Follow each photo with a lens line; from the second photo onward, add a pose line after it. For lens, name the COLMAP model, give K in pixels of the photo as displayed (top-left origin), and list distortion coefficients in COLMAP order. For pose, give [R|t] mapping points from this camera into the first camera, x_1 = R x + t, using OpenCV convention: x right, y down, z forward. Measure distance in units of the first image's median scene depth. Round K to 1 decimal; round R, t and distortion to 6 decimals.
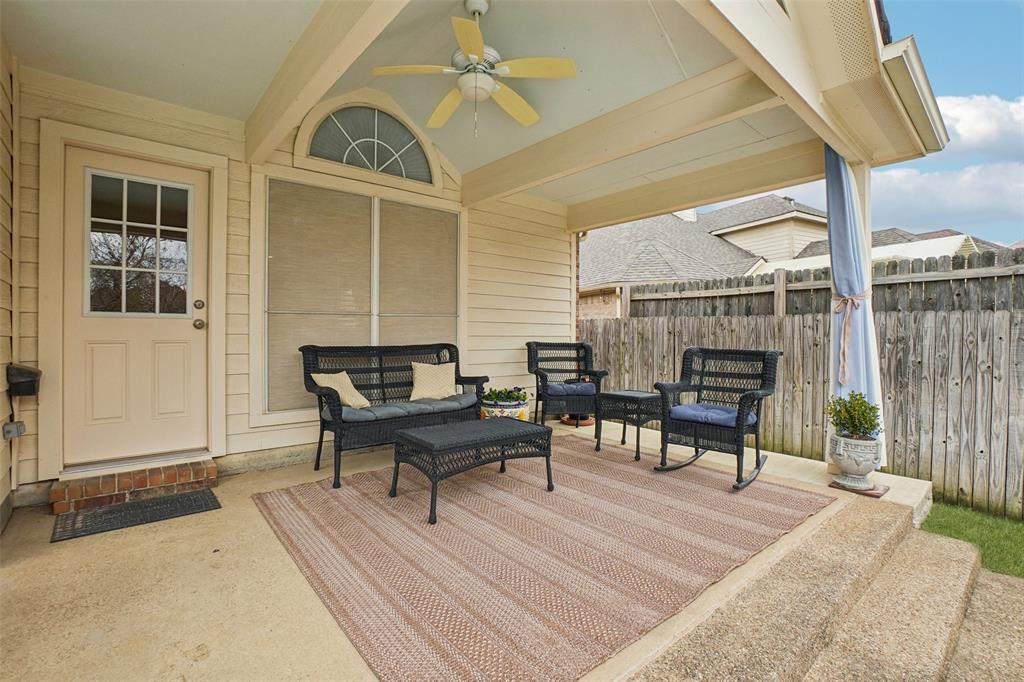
lens RADIAL K [[450.8, 0, 509.1], [0, 450.8, 339.0], [0, 0, 1]] dist [-0.001651, 0.001170]
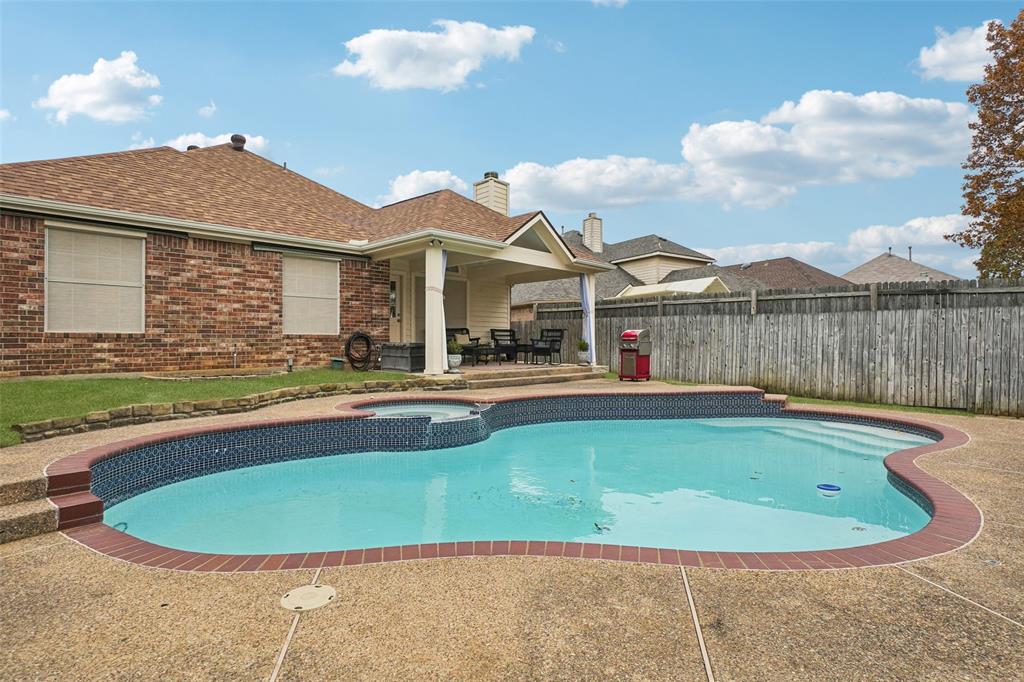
lens RADIAL K [[525.4, 0, 505.6], [0, 525.4, 342.0], [0, 0, 1]] dist [0.002504, 0.002700]
pose [[0.993827, -0.000047, 0.110942, -0.211177], [0.001377, 0.999928, -0.011913, 0.119693], [-0.110934, 0.011992, 0.993755, -2.018174]]
